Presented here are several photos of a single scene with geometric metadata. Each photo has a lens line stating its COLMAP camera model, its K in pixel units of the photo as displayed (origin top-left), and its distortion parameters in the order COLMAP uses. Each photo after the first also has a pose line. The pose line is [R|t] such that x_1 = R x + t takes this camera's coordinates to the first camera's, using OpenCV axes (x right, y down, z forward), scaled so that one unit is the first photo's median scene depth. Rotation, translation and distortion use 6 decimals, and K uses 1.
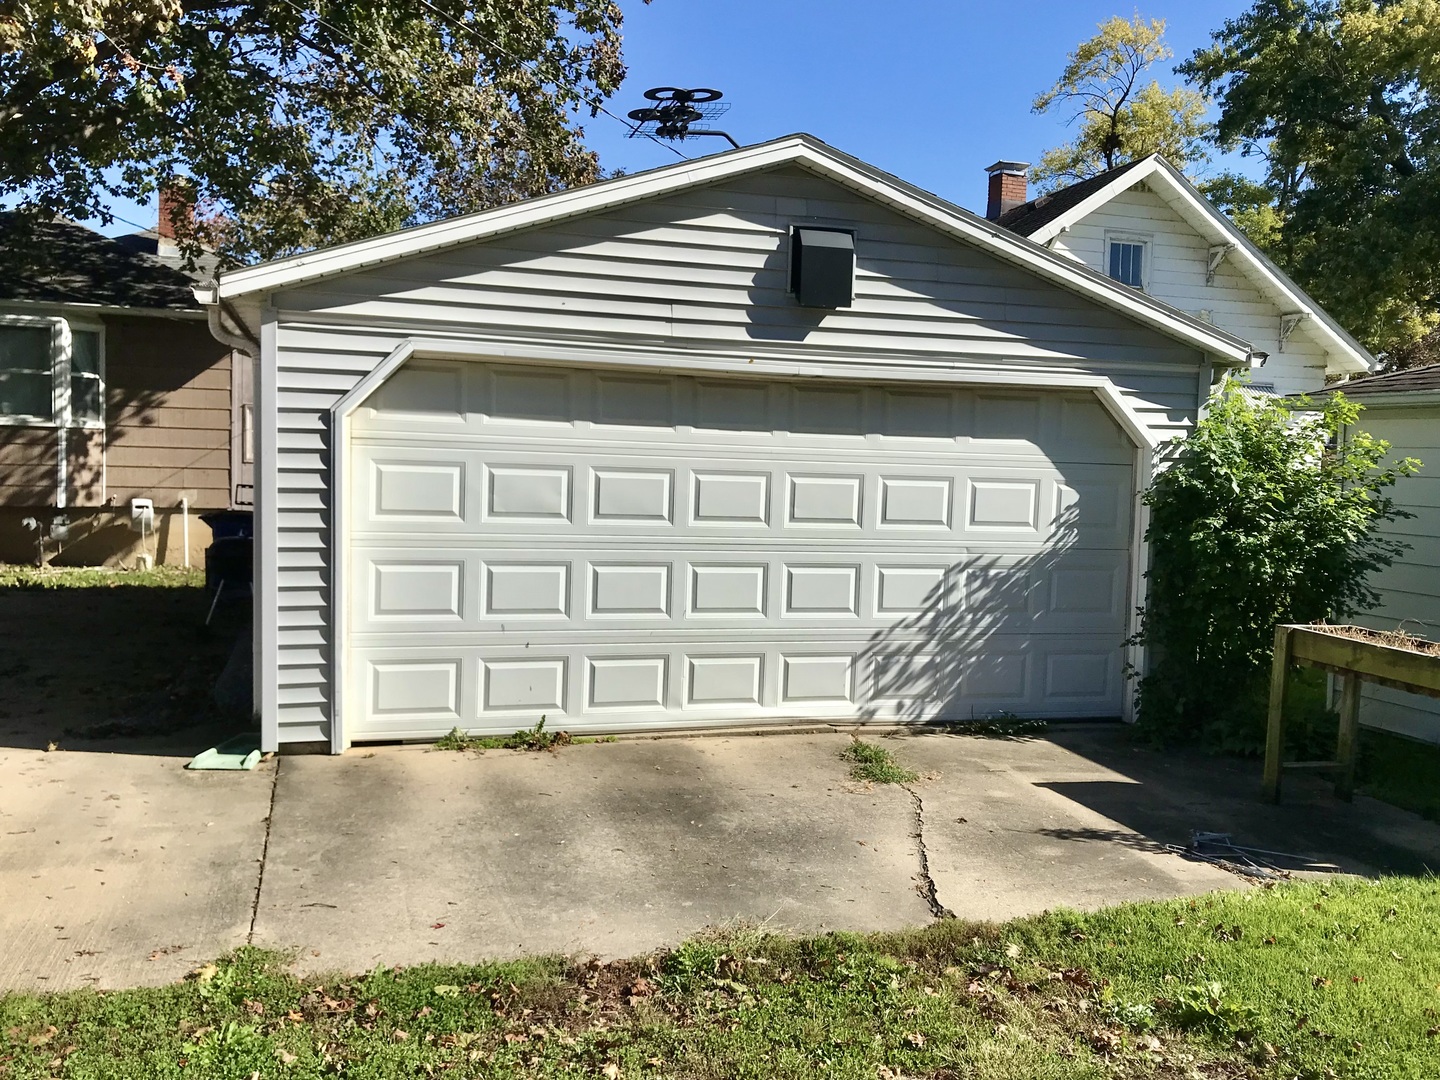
lens RADIAL K [[1283.8, 0, 717.3], [0, 1283.8, 540.9], [0, 0, 1]] dist [0.048513, -0.042037]
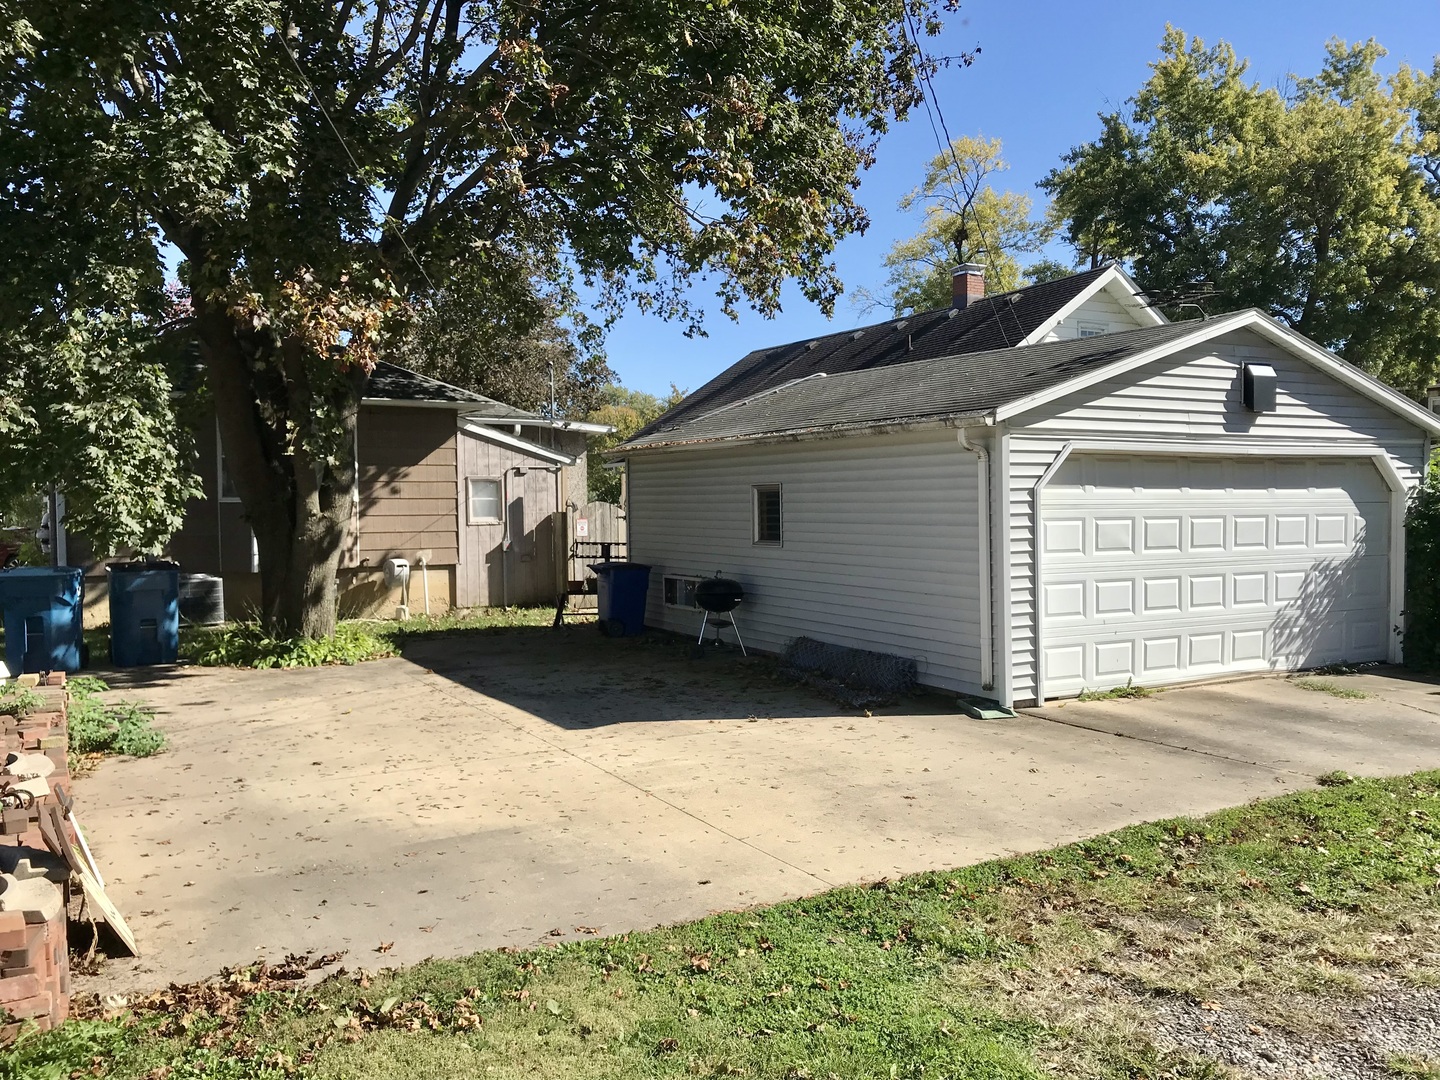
lens RADIAL K [[1200.1, 0, 718.1], [0, 1200.1, 543.6], [0, 0, 1]] dist [0.043835, -0.052166]
pose [[0.976758, -0.045959, 0.209359, -0.833448], [0.051211, 0.998493, -0.019732, -0.020566], [-0.208136, 0.029994, 0.977640, -0.305339]]
